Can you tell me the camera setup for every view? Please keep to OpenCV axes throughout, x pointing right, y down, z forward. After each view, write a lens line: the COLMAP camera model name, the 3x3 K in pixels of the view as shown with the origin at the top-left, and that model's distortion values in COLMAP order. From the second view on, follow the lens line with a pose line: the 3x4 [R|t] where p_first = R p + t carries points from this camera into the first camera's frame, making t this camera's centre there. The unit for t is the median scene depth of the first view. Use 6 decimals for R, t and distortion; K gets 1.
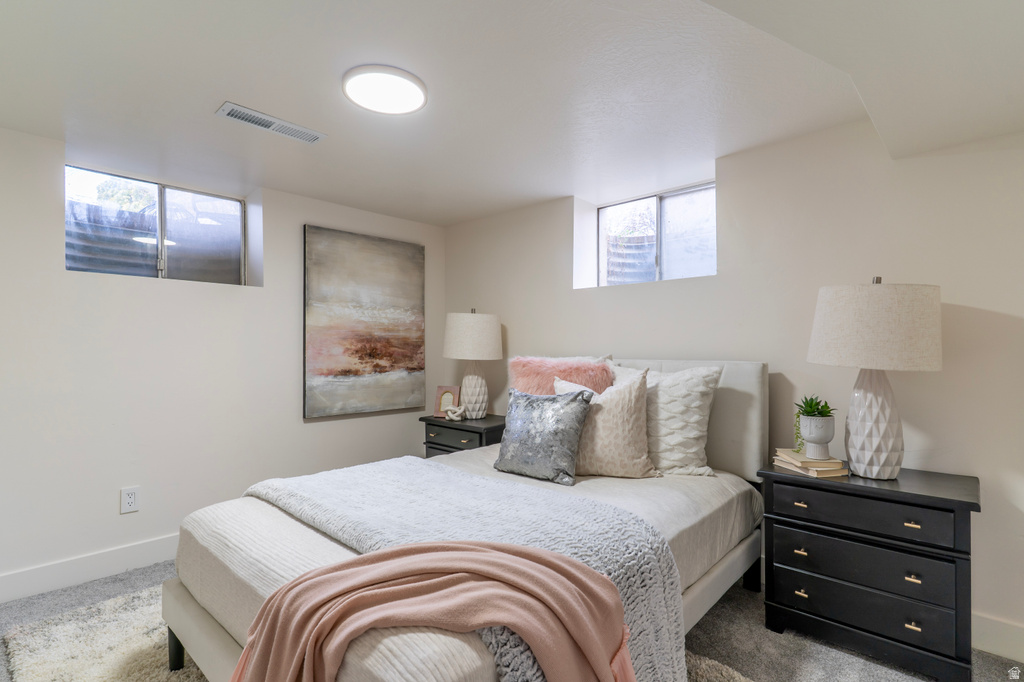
lens RADIAL K [[492.8, 0, 514.9], [0, 492.8, 354.9], [0, 0, 1]] dist [-0.000864, 0.000231]
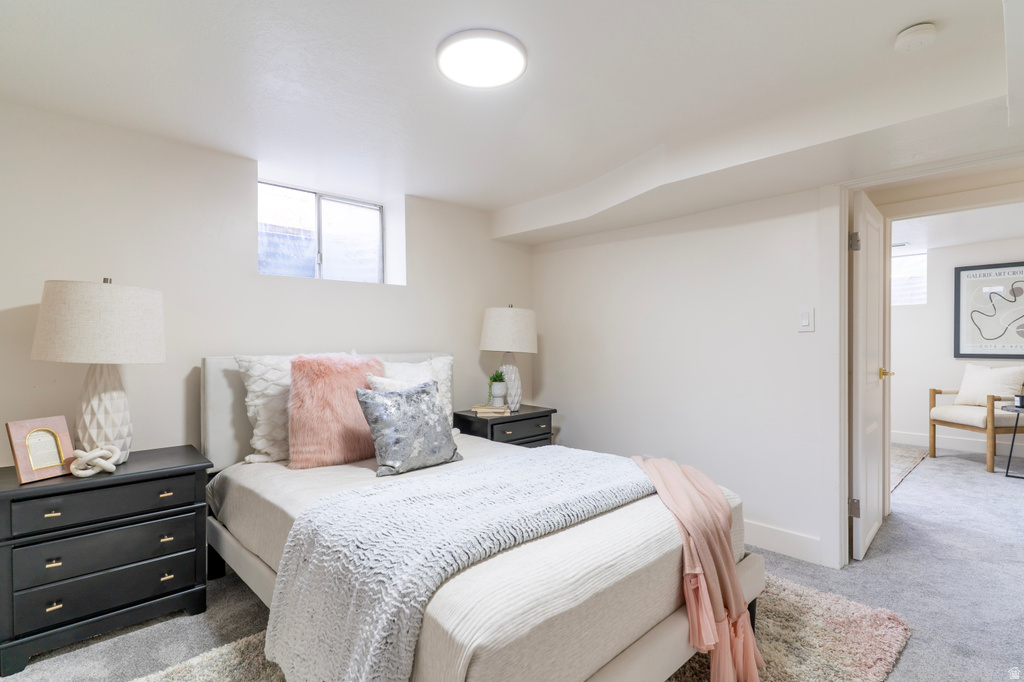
lens RADIAL K [[501.2, 0, 511.4], [0, 501.2, 344.1], [0, 0, 1]] dist [0.000910, -0.000889]
pose [[0.059950, -0.009221, 0.998159, -1.004906], [0.016588, 0.999828, 0.008240, -0.017998], [-0.998064, 0.016063, 0.060093, 0.750097]]
